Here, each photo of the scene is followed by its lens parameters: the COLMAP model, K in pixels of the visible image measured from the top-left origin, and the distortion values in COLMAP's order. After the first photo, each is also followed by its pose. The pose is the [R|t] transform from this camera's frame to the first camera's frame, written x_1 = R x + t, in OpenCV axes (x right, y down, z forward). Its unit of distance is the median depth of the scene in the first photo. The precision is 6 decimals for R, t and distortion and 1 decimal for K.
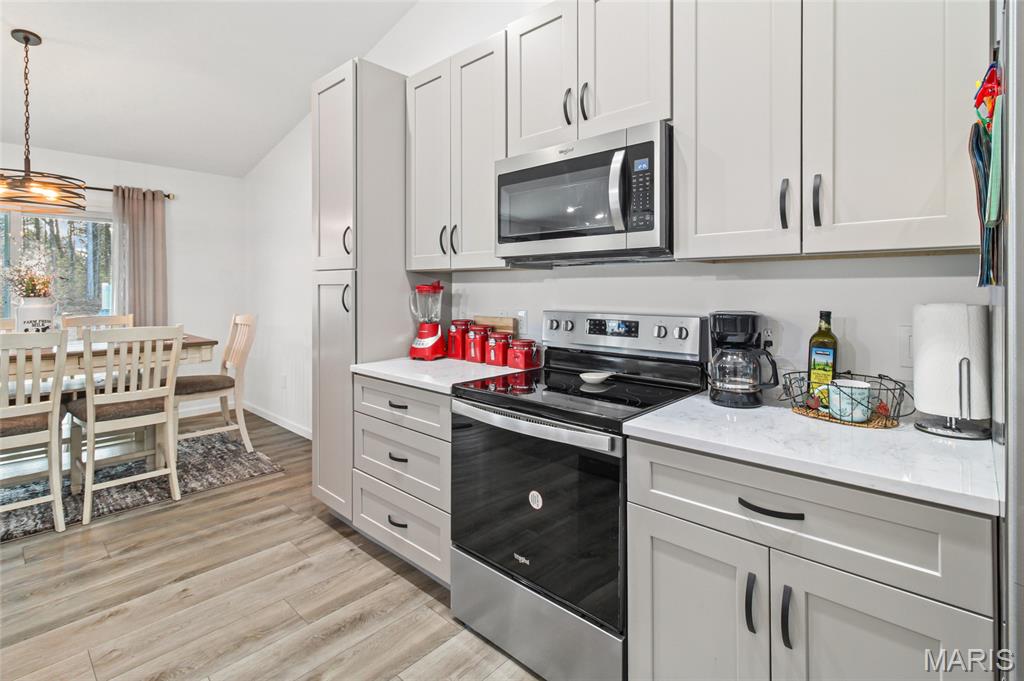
lens RADIAL K [[488.7, 0, 525.5], [0, 488.7, 278.6], [0, 0, 1]] dist [0.002897, 0.000512]
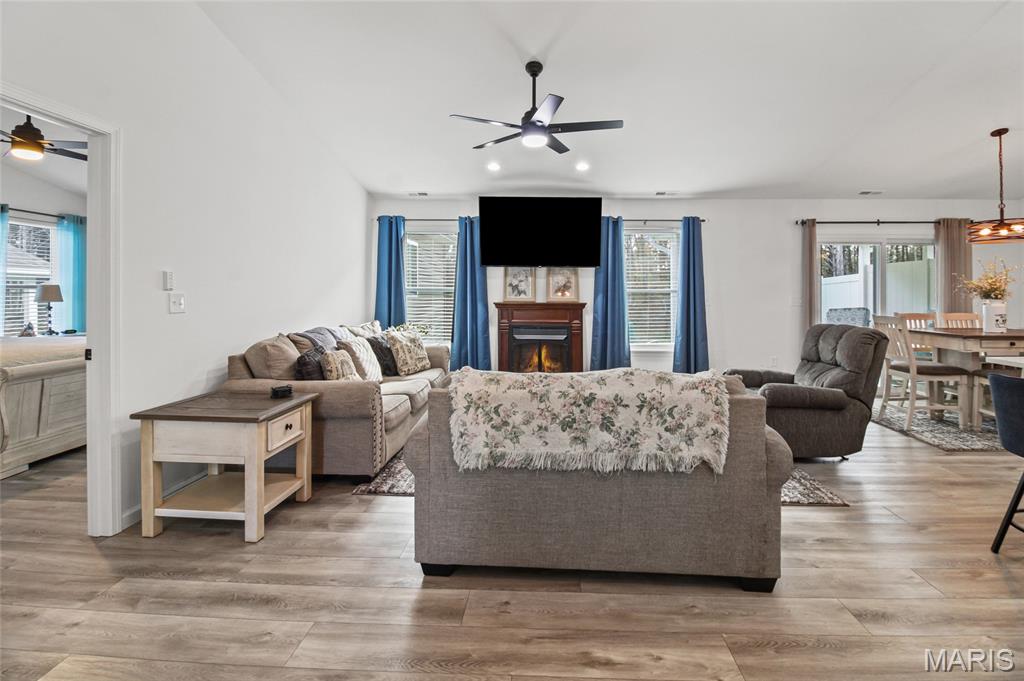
lens RADIAL K [[479.5, 0, 521.5], [0, 479.5, 293.9], [0, 0, 1]] dist [-0.000985, -0.014404]
pose [[0.632100, 0.005135, -0.774870, -1.031195], [0.013471, 0.999754, 0.017614, -0.033453], [0.774770, -0.021572, 0.631875, -1.409367]]
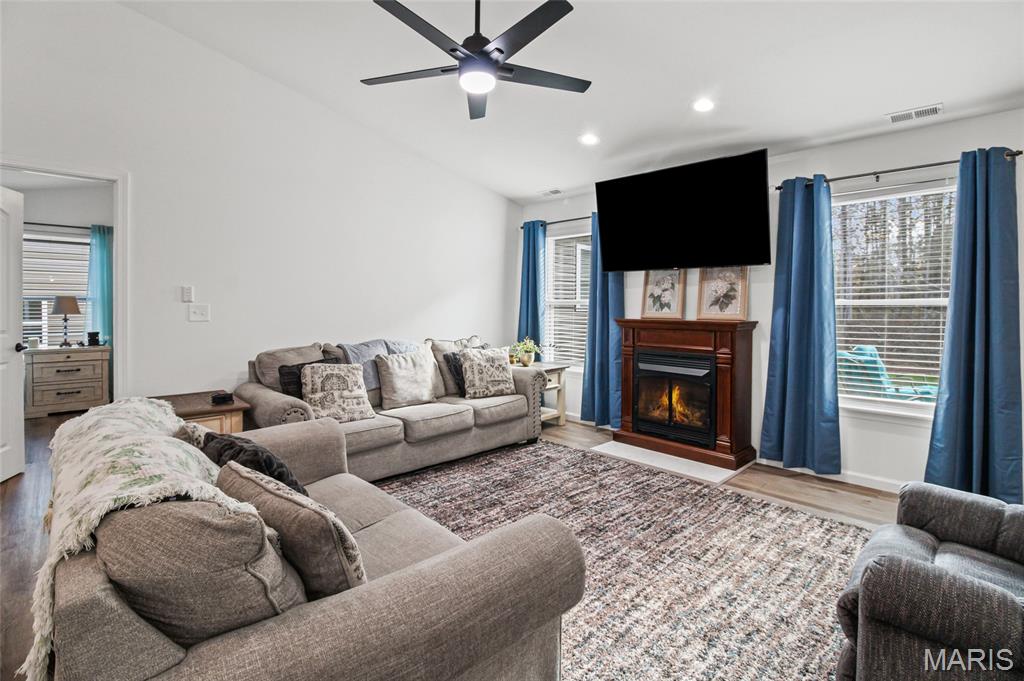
lens RADIAL K [[467.9, 0, 519.2], [0, 467.9, 321.2], [0, 0, 1]] dist [-0.021662, -0.000622]
pose [[-0.058389, 0.030195, -0.997837, -1.178322], [0.017558, 0.999419, 0.029215, 0.002179], [0.998139, -0.015815, -0.058885, -0.227520]]
